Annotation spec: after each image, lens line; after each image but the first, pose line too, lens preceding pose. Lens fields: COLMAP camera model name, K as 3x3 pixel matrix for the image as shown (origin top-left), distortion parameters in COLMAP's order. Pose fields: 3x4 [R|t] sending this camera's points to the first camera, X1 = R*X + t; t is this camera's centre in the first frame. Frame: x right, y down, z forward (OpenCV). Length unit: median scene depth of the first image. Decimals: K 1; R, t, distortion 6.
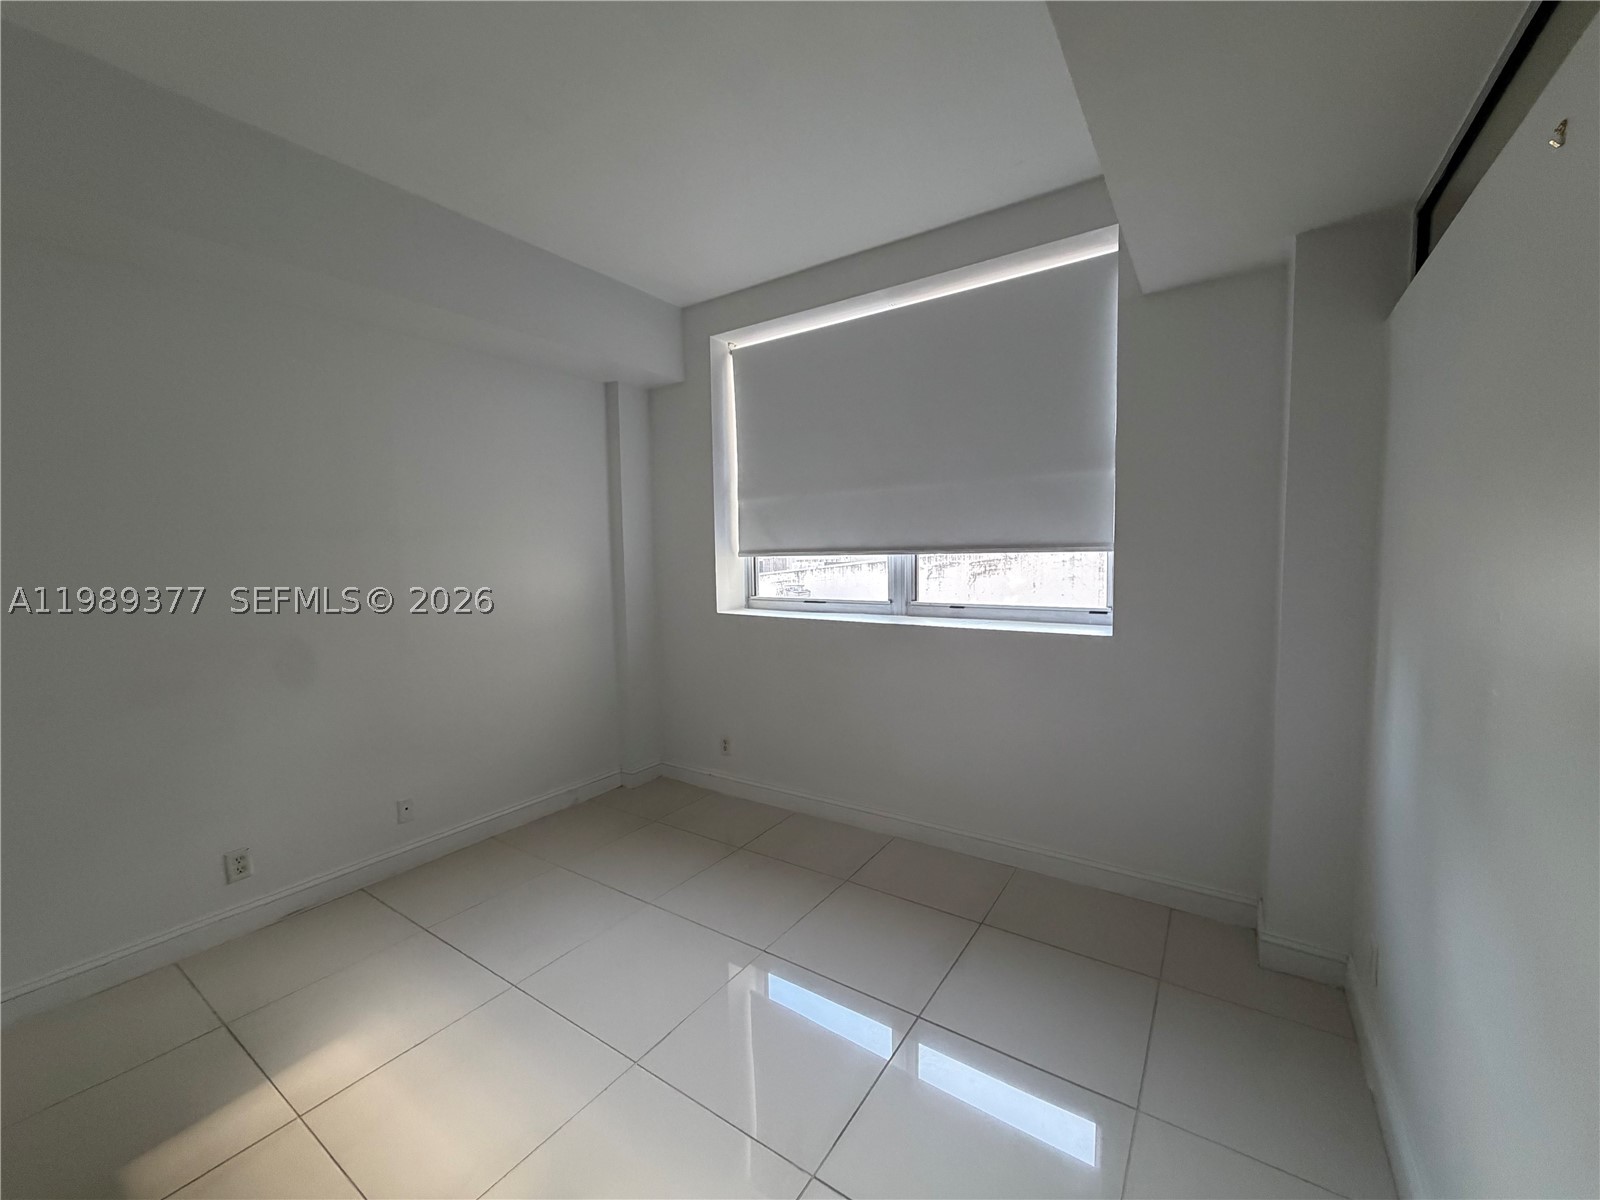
lens RADIAL K [[638.9, 0, 806.3], [0, 638.9, 597.4], [0, 0, 1]] dist [0.000641, -0.000101]
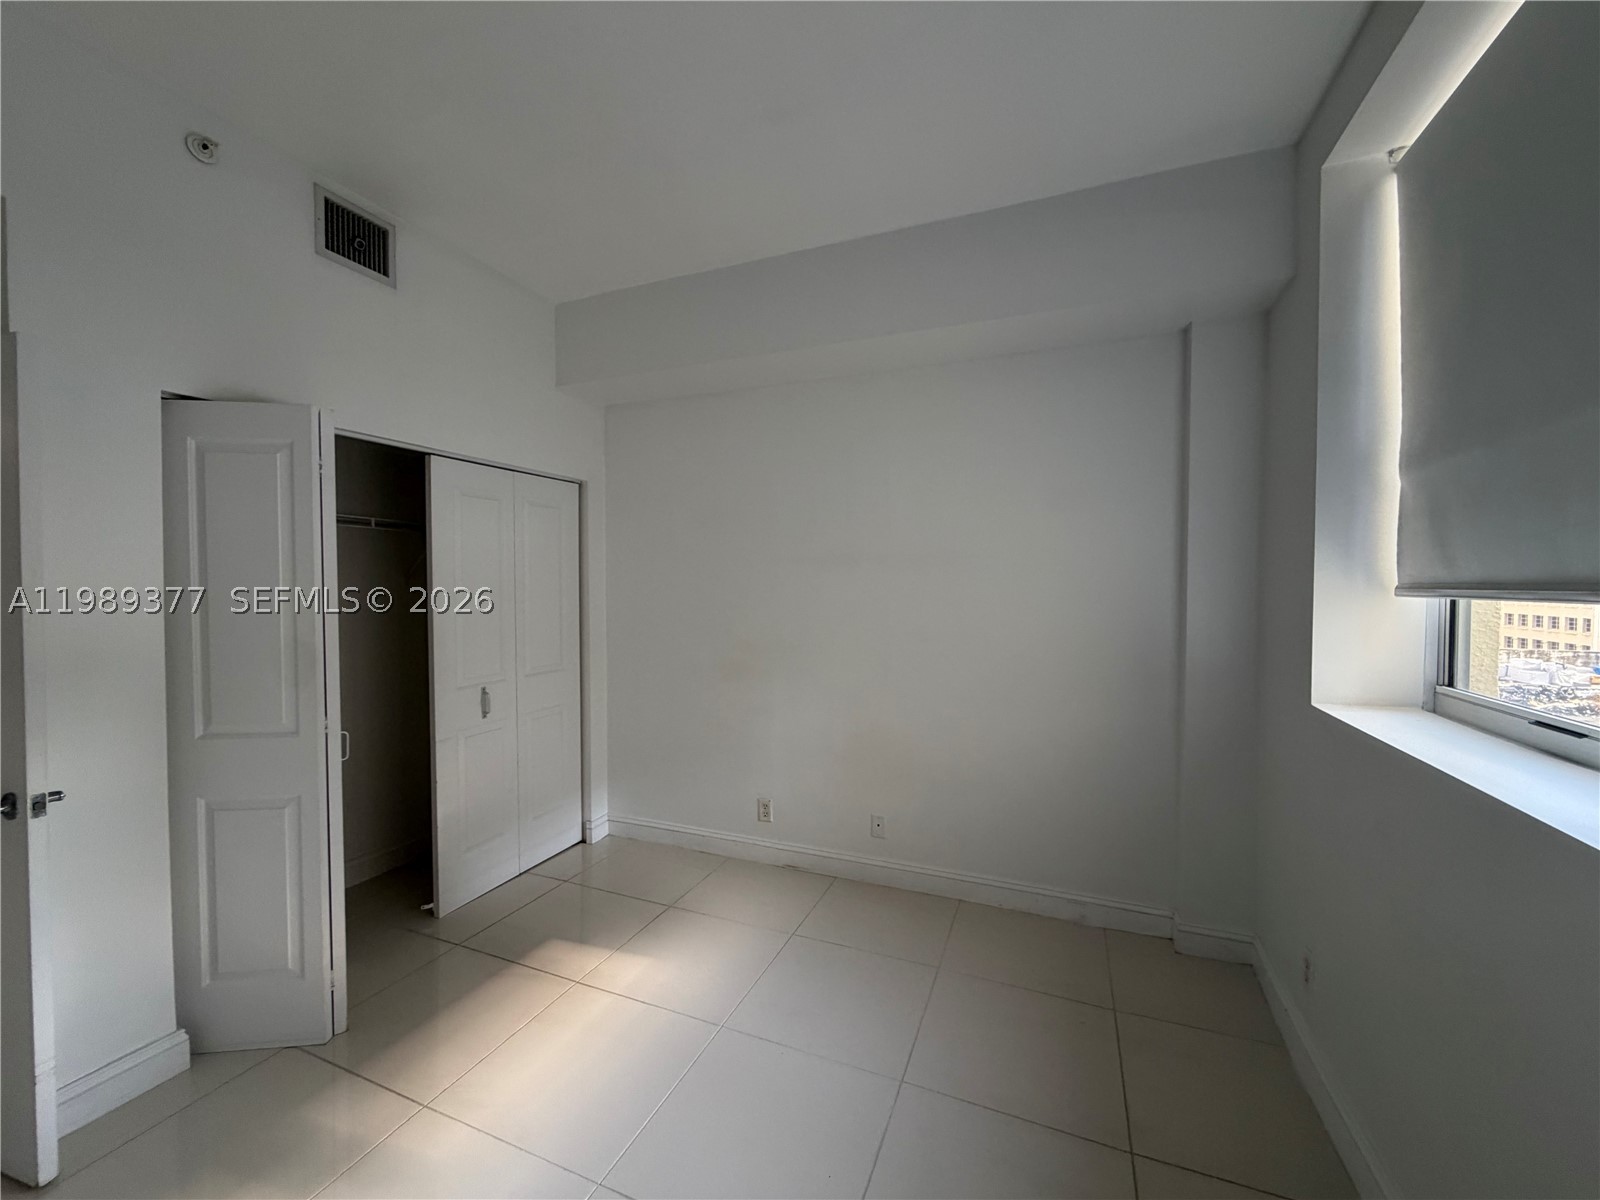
lens RADIAL K [[638.9, 0, 806.3], [0, 638.9, 597.4], [0, 0, 1]] dist [0.000641, -0.000101]
pose [[0.194610, 0.037106, -0.980179, 0.275542], [-0.074381, 0.996965, 0.022973, -0.042341], [0.978056, 0.068436, 0.196780, 0.498788]]
